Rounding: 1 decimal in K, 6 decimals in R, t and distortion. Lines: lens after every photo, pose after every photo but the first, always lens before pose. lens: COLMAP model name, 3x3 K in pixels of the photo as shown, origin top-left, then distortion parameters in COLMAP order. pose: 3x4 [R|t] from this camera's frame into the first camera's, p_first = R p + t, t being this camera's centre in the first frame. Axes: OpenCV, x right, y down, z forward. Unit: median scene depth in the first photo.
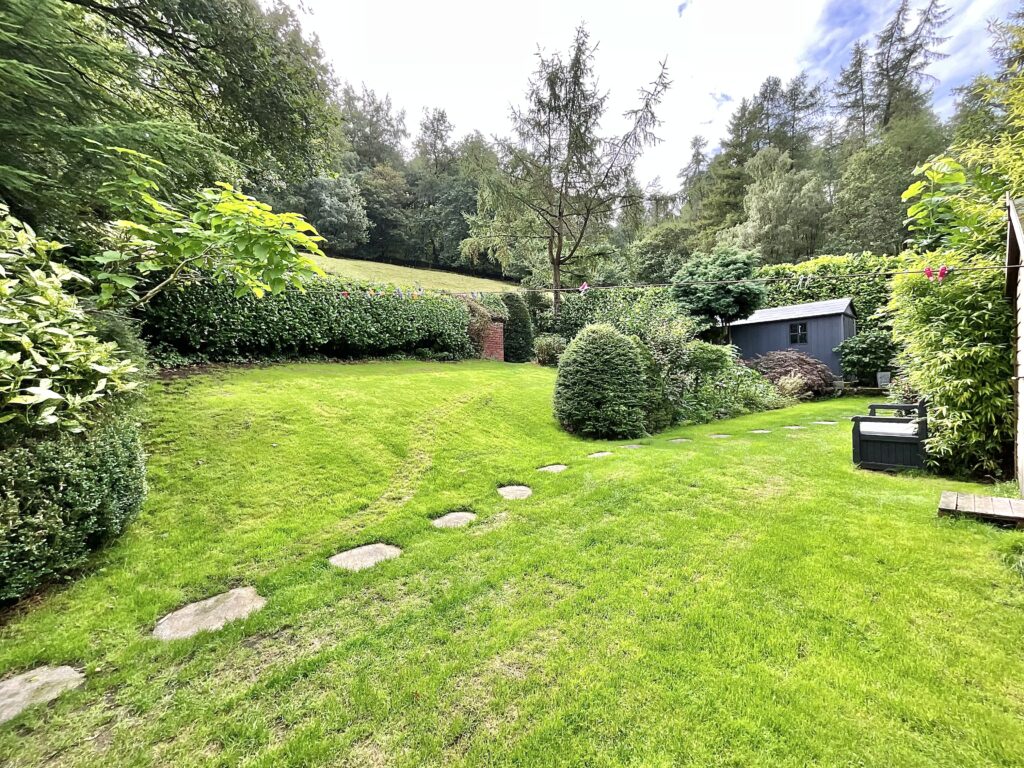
lens RADIAL K [[414.0, 0, 509.0], [0, 414.0, 385.7], [0, 0, 1]] dist [0.002568, -0.003608]
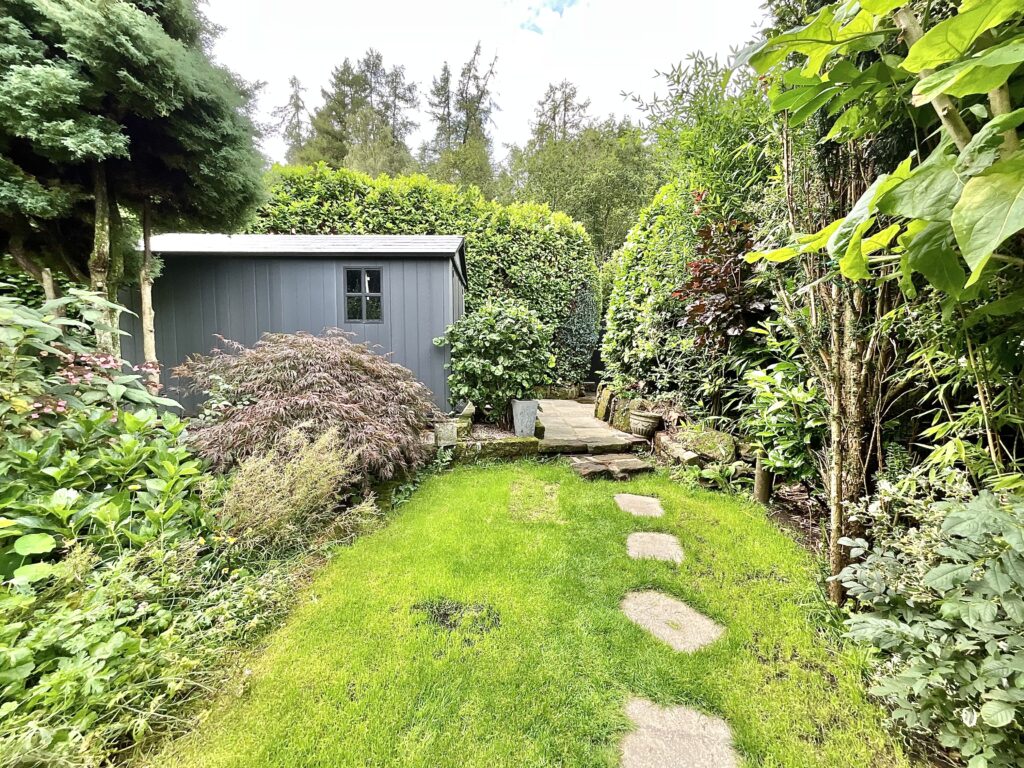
lens RADIAL K [[414.0, 0, 509.0], [0, 414.0, 385.7], [0, 0, 1]] dist [0.002568, -0.003608]
pose [[0.645896, -0.012023, 0.763331, 0.183017], [-0.015693, 0.999456, 0.029021, -0.019696], [-0.763264, -0.030724, 0.645356, 0.239537]]
